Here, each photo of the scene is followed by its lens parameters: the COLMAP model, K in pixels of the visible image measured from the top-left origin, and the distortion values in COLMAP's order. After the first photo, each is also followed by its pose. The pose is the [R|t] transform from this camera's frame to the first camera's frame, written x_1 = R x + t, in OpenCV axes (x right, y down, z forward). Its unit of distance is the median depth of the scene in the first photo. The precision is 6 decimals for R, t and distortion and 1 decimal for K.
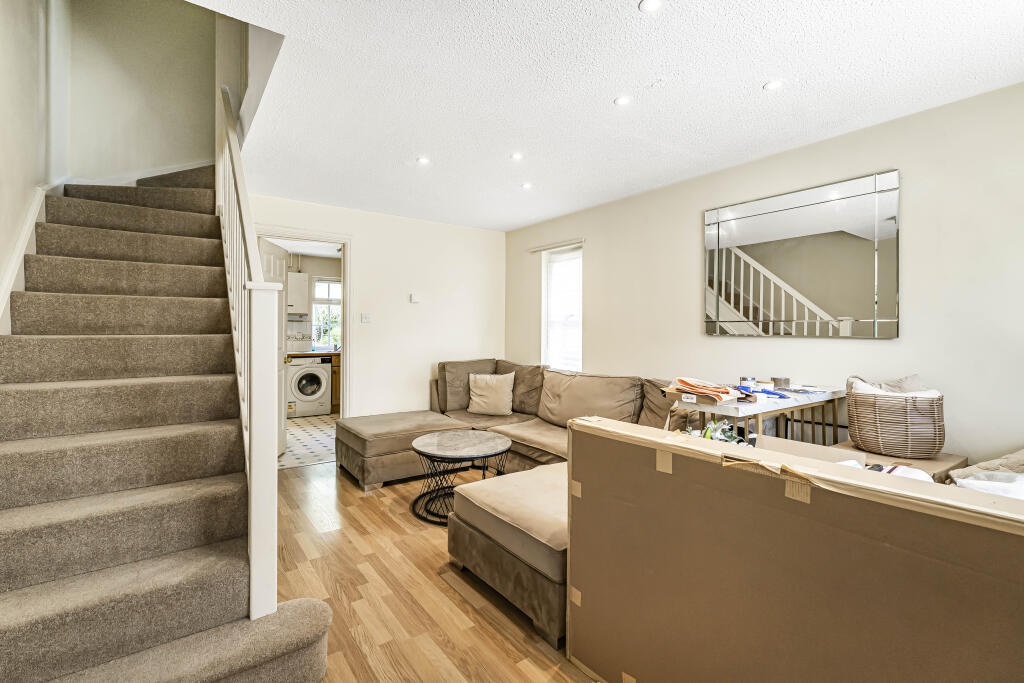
lens RADIAL K [[460.9, 0, 512.1], [0, 460.9, 341.8], [0, 0, 1]] dist [0.019155, -0.001155]
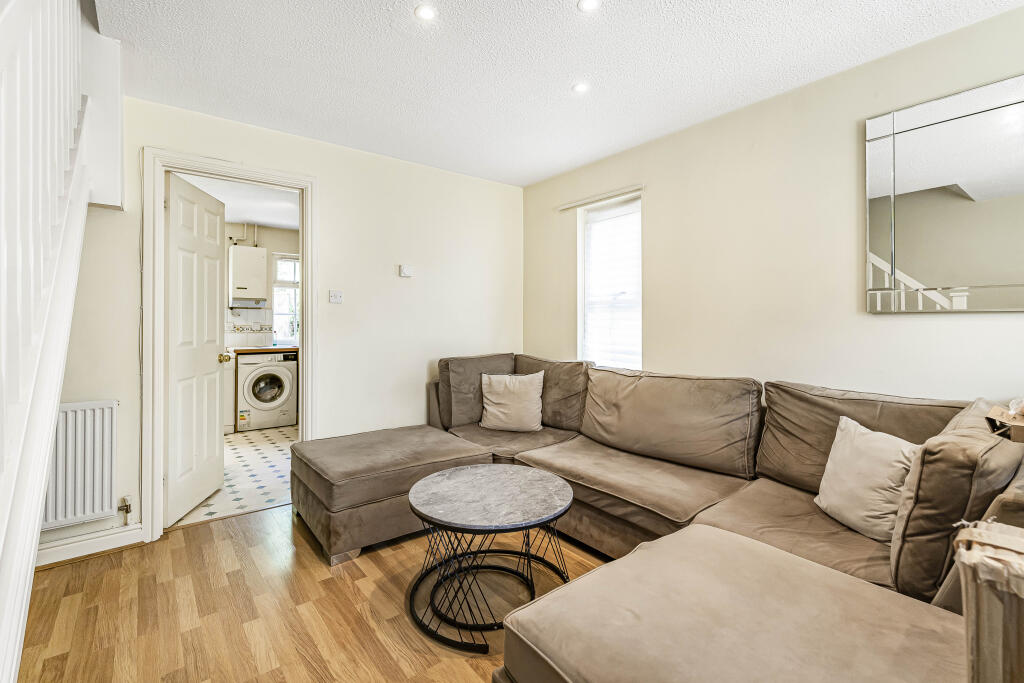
lens RADIAL K [[460.9, 0, 514.4], [0, 460.9, 333.1], [0, 0, 1]] dist [0.019155, -0.001155]
pose [[0.999112, -0.007458, 0.041457, -0.075394], [0.007724, 0.999951, -0.006261, 0.010312], [-0.041408, 0.006575, 0.999121, 0.287862]]
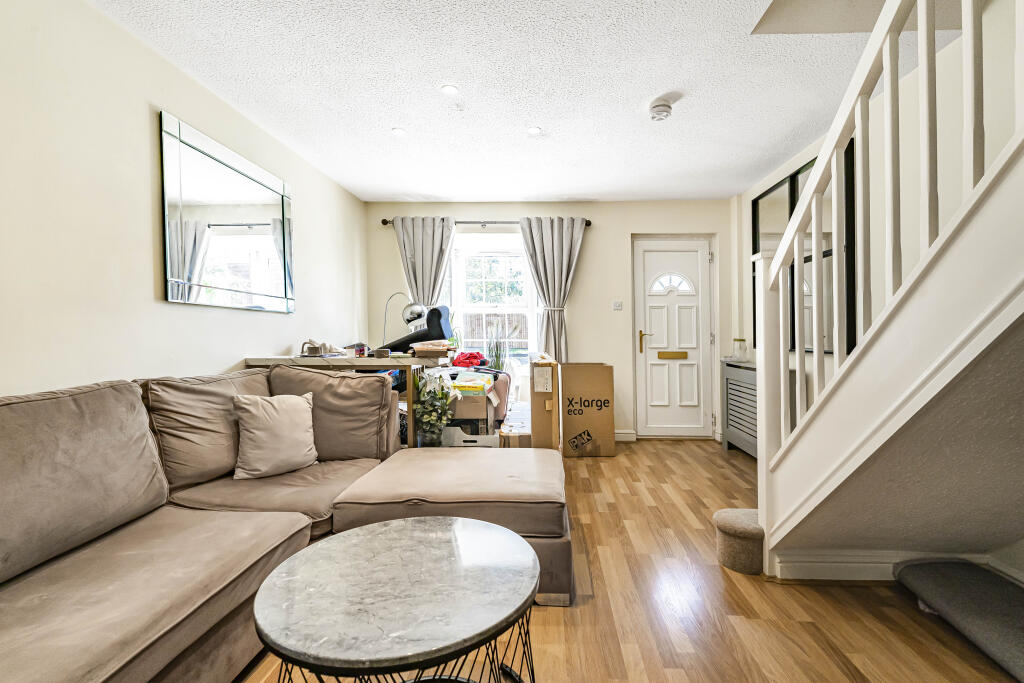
lens RADIAL K [[460.9, 0, 539.7], [0, 460.9, 336.8], [0, 0, 1]] dist [0.019155, -0.001155]
pose [[-0.795149, -0.003400, 0.606404, -0.420368], [0.008818, 0.999814, 0.017169, 0.027465], [-0.606350, 0.018999, -0.794971, 1.242475]]
